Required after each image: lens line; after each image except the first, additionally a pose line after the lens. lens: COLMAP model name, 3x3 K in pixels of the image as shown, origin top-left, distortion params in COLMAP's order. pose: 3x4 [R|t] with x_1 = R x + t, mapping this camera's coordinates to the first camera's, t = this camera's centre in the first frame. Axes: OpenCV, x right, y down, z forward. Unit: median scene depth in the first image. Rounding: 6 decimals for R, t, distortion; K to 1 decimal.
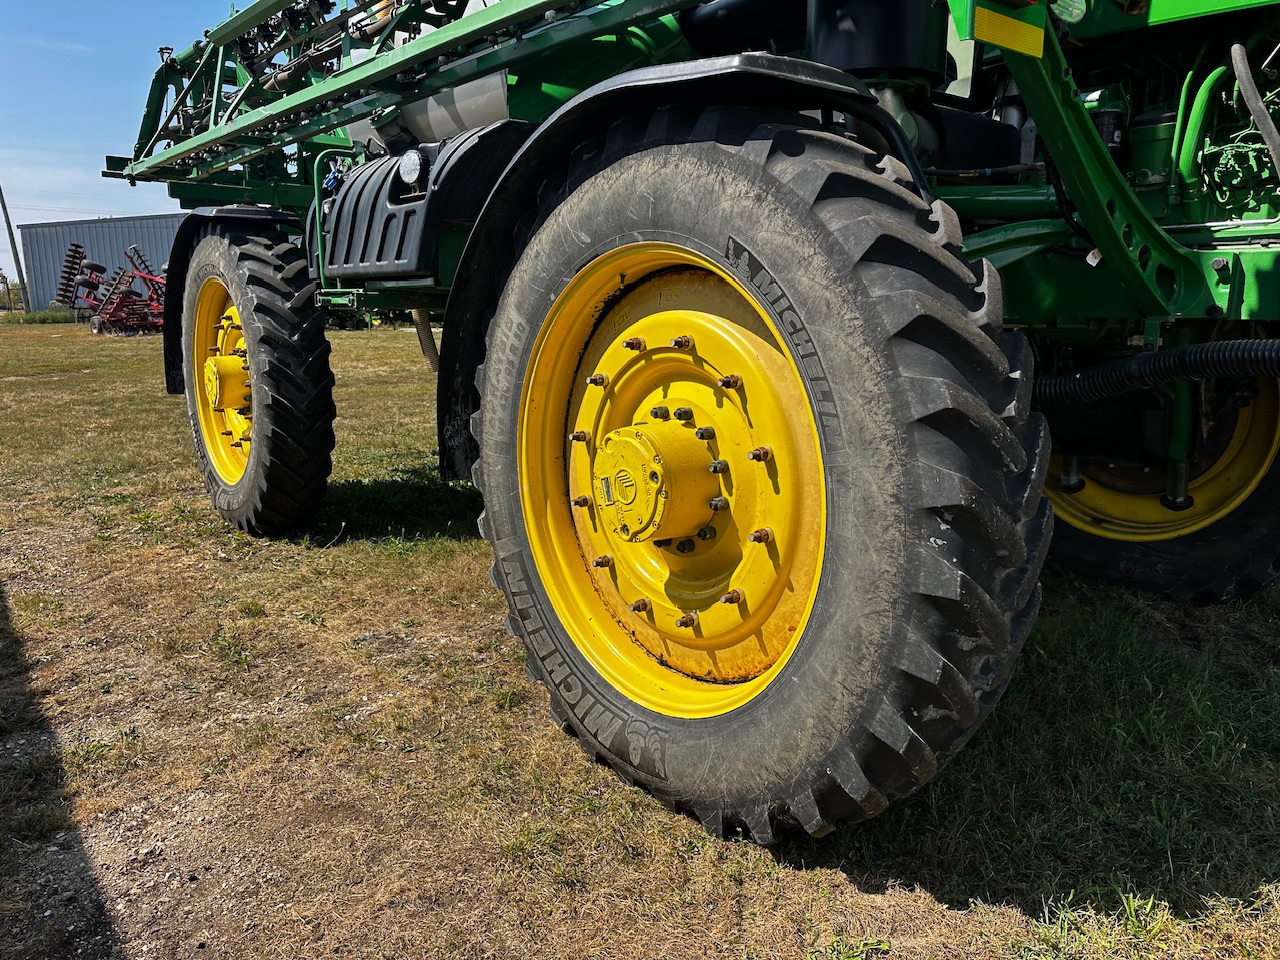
lens RADIAL K [[899.4, 0, 648.3], [0, 899.4, 474.5], [0, 0, 1]] dist [0.133847, -0.217747]
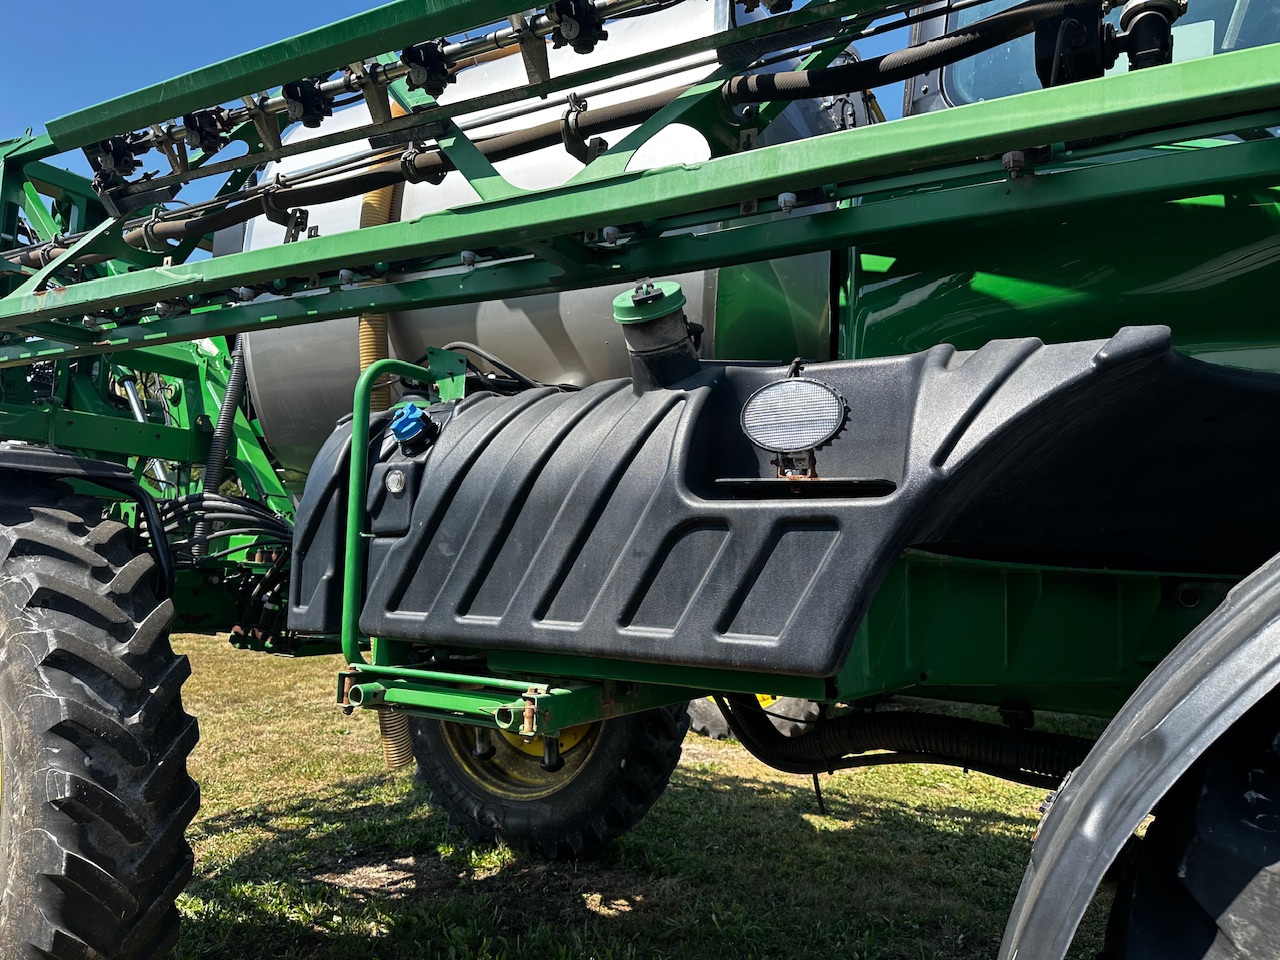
lens RADIAL K [[915.7, 0, 640.0], [0, 915.7, 480.0], [0, 0, 1]] dist [0.054888, -0.062919]
pose [[0.939464, 0.052605, 0.338585, -0.413817], [0.036936, 0.966839, -0.252702, -0.185753], [-0.340650, 0.249911, 0.906368, 0.590730]]
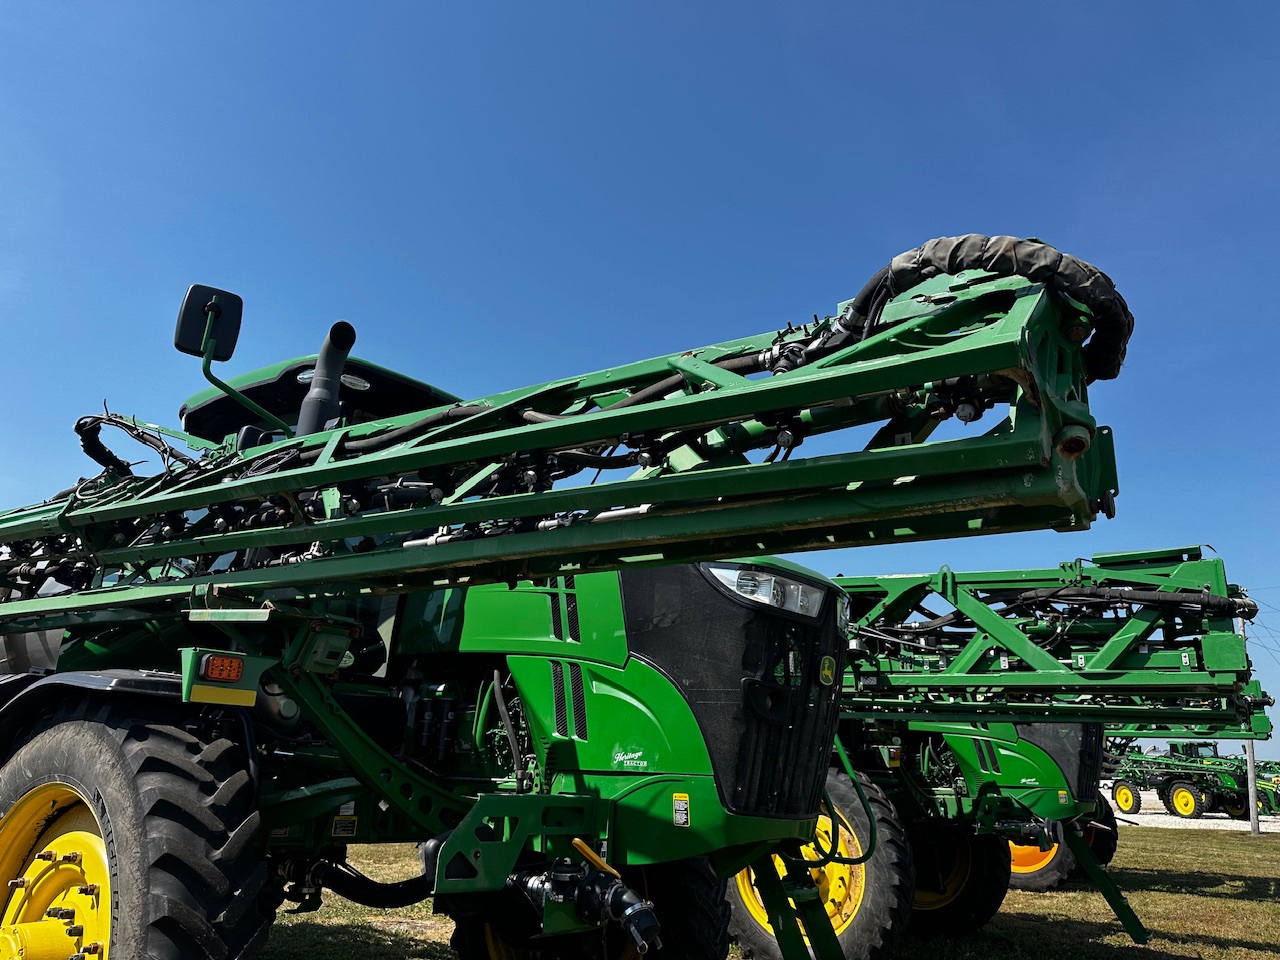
lens RADIAL K [[915.7, 0, 640.0], [0, 915.7, 480.0], [0, 0, 1]] dist [0.054888, -0.062919]
pose [[0.969193, 0.111280, 0.219730, 0.324163], [0.005460, 0.882192, -0.470858, 0.010077], [-0.246241, 0.457552, 0.854407, -0.441202]]
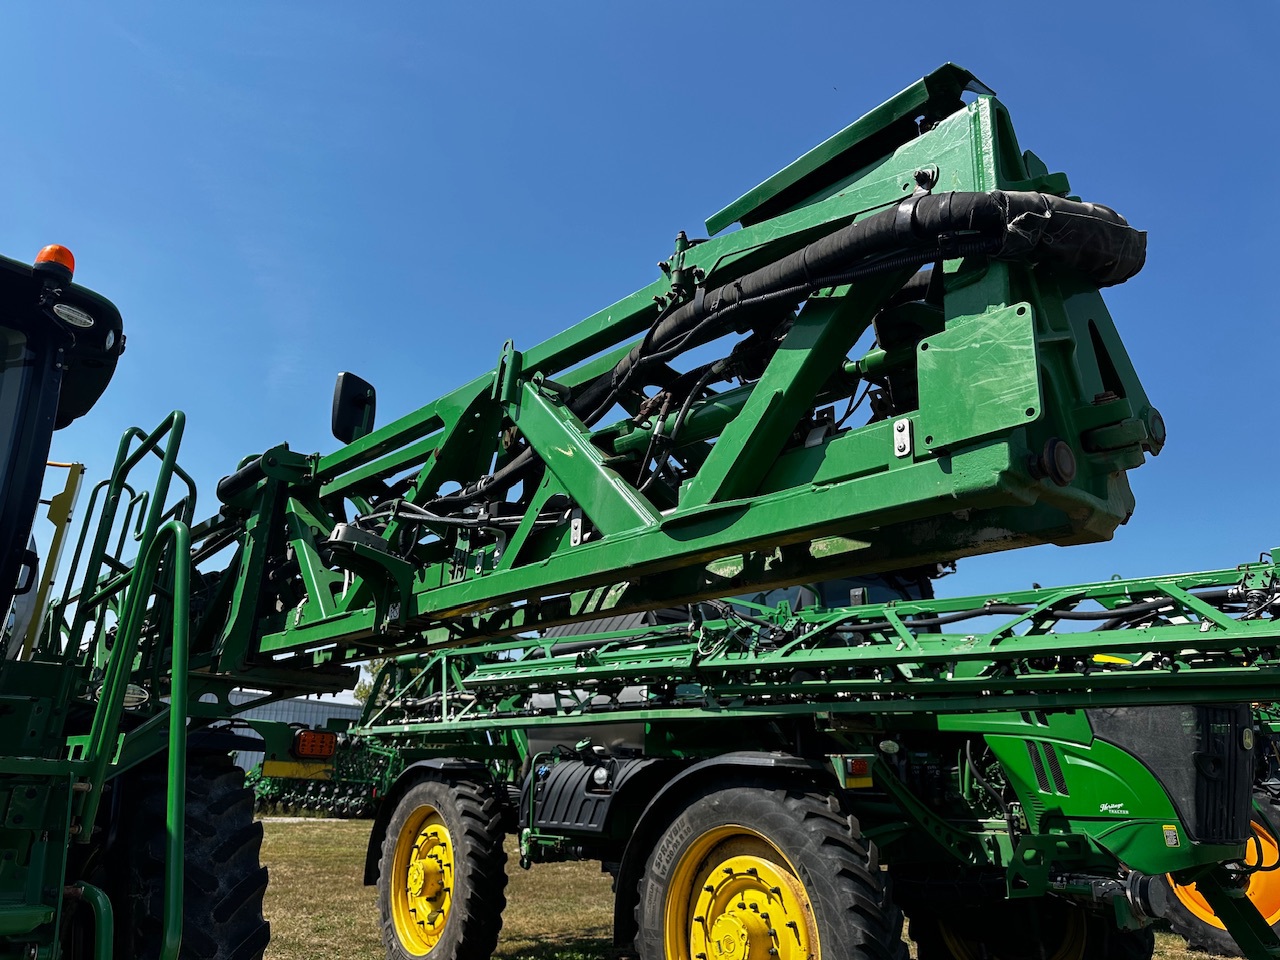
lens RADIAL K [[943.3, 0, 640.0], [0, 943.3, 480.0], [0, 0, 1]] dist [0.042170, -0.000920]
pose [[0.999664, 0.025854, 0.001963, 1.168380], [-0.021727, 0.876621, -0.480691, -0.140374], [-0.014149, 0.480486, 0.876888, 0.174085]]
